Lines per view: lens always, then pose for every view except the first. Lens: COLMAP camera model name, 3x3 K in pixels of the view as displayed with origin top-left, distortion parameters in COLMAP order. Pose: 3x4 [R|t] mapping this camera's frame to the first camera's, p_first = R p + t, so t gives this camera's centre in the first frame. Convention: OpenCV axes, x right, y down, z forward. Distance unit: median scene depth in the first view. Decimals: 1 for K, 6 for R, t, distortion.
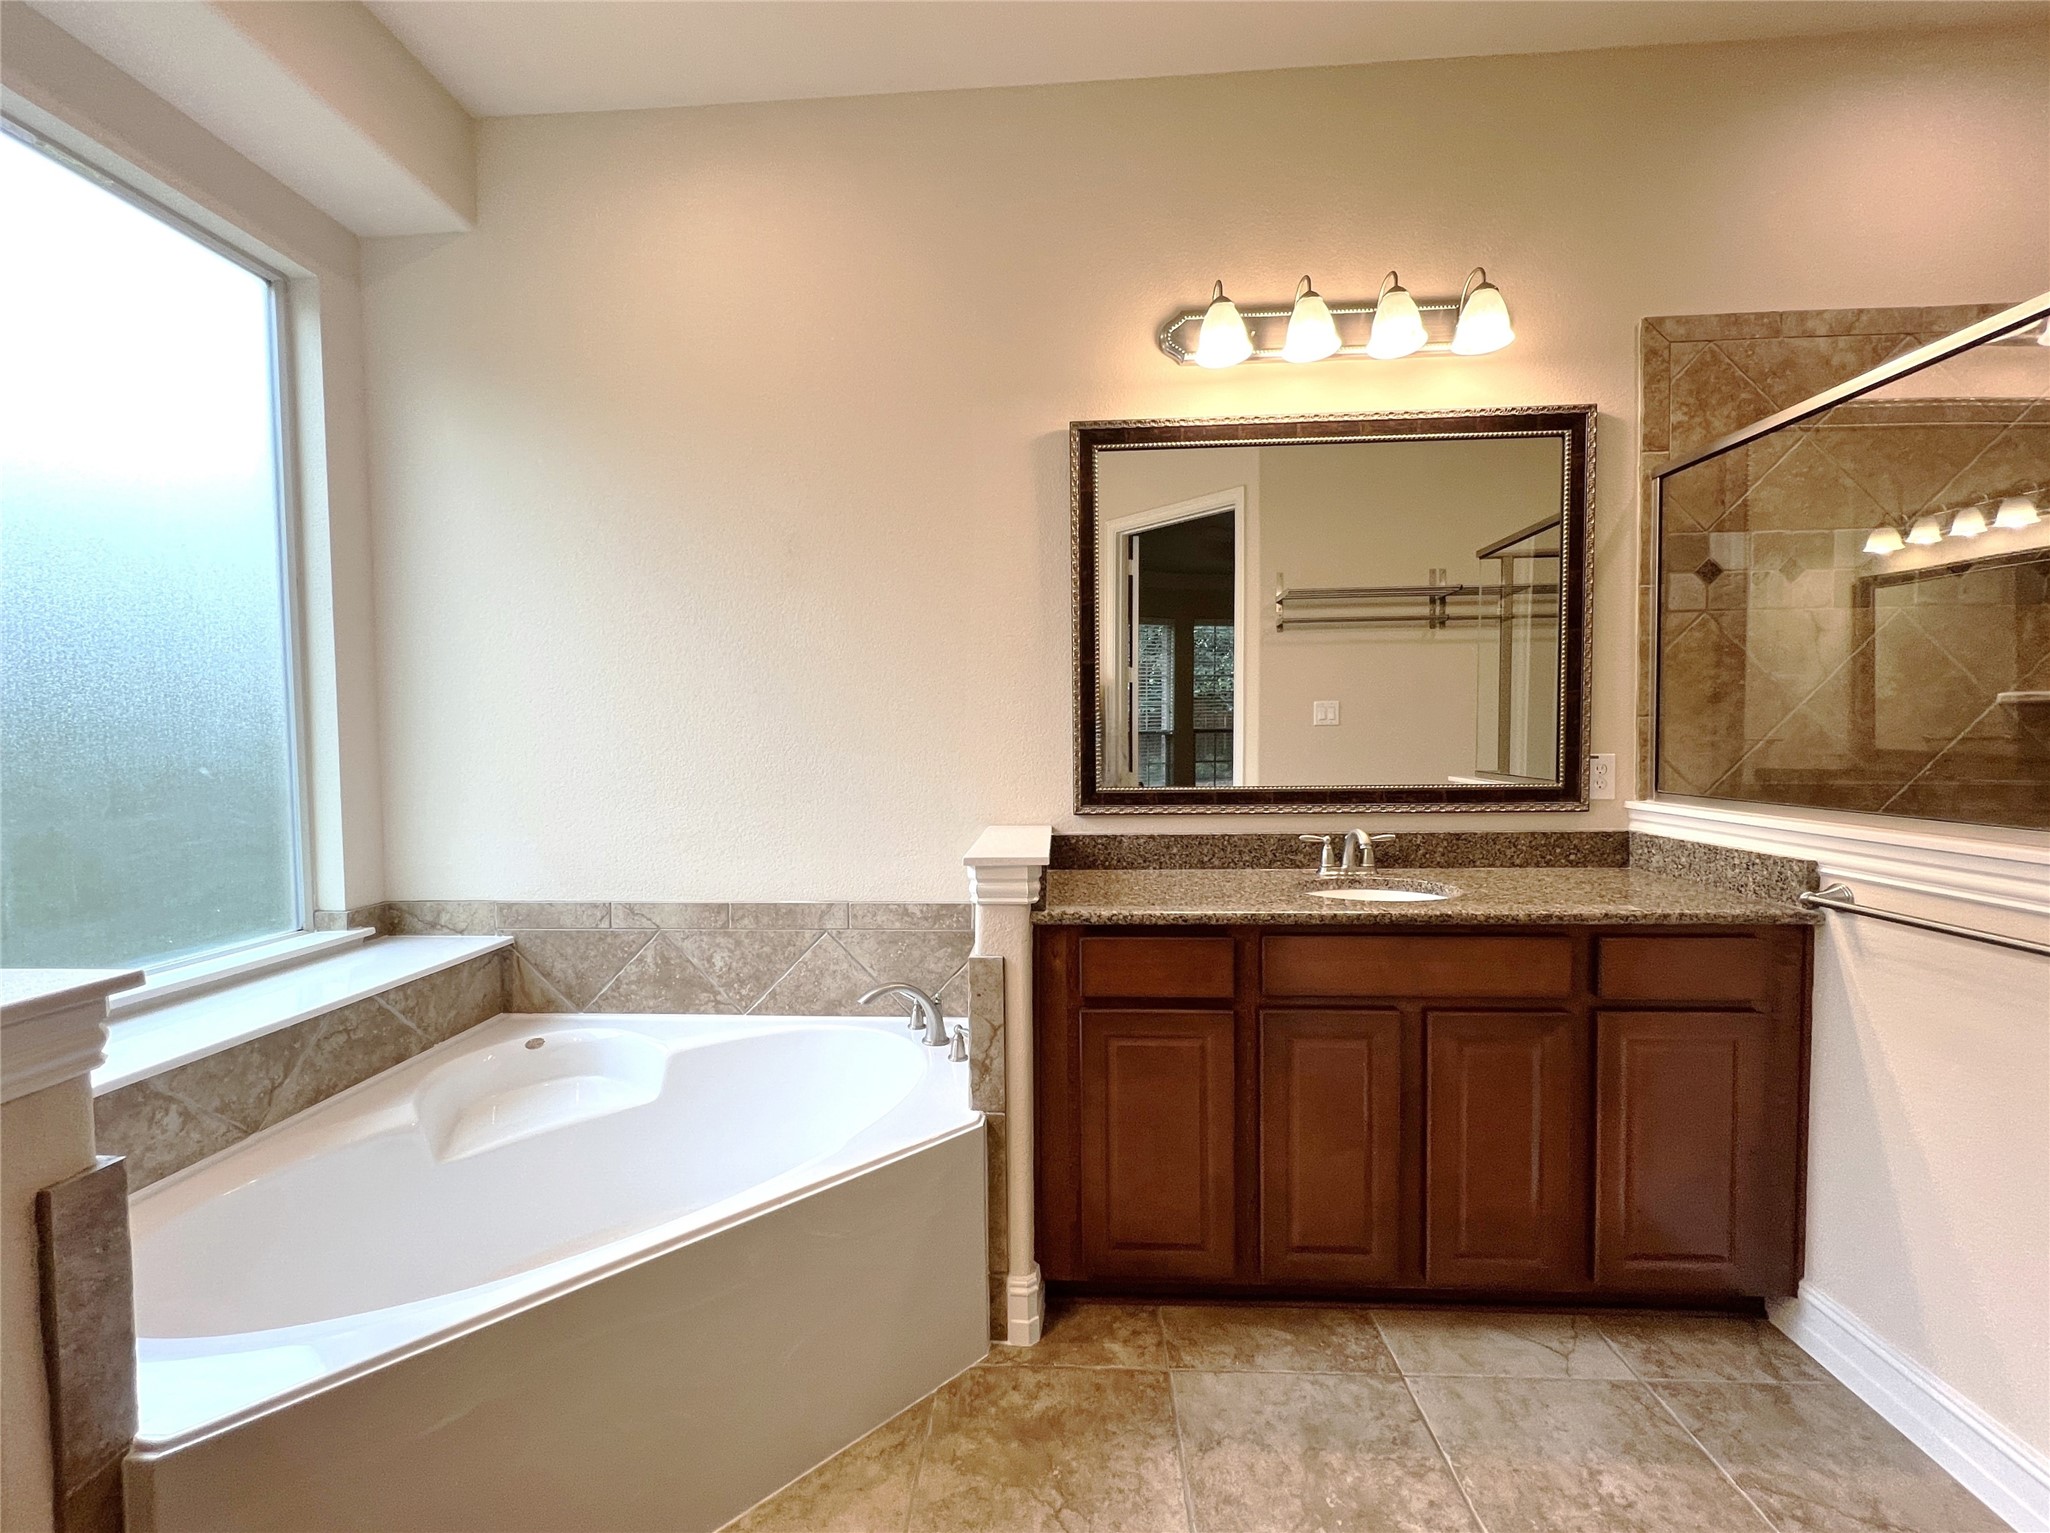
lens RADIAL K [[836.5, 0, 1025.0], [0, 836.5, 766.5], [0, 0, 1]] dist [-0.002755, 0.000769]
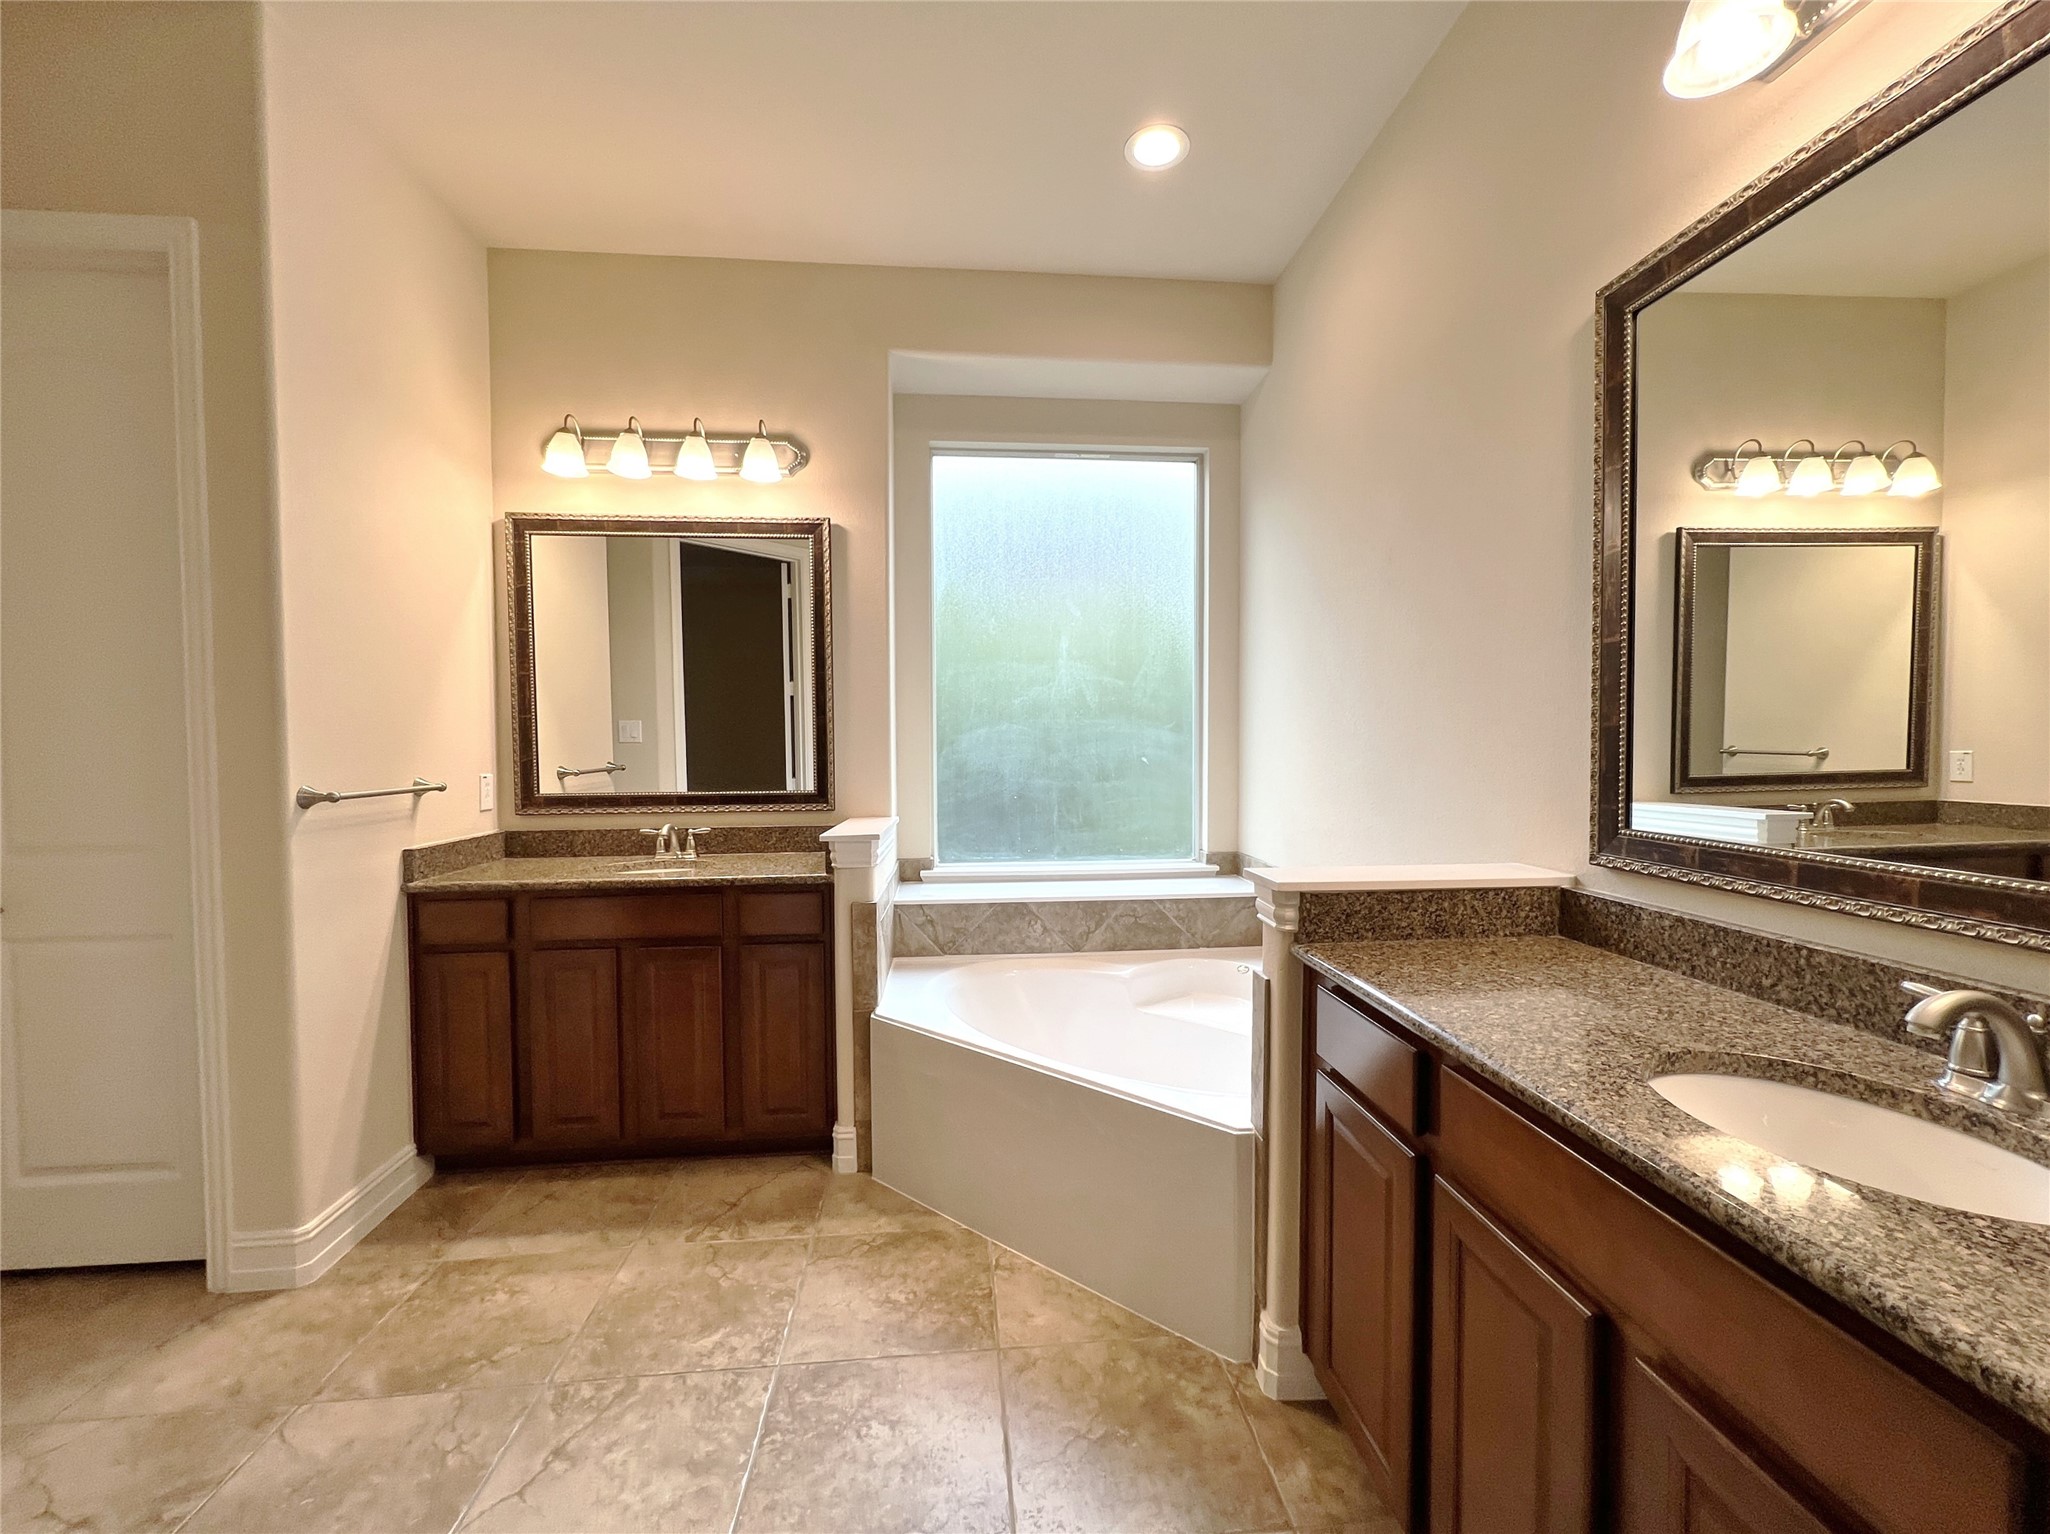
lens RADIAL K [[824.5, 0, 1025.0], [0, 824.5, 767.0], [0, 0, 1]] dist [-0.003202, 0.000009]
pose [[0.148780, 0.041415, -0.988003, 0.689619], [-0.031586, 0.998812, 0.037112, -0.034341], [0.988366, 0.025686, 0.149911, 0.460624]]
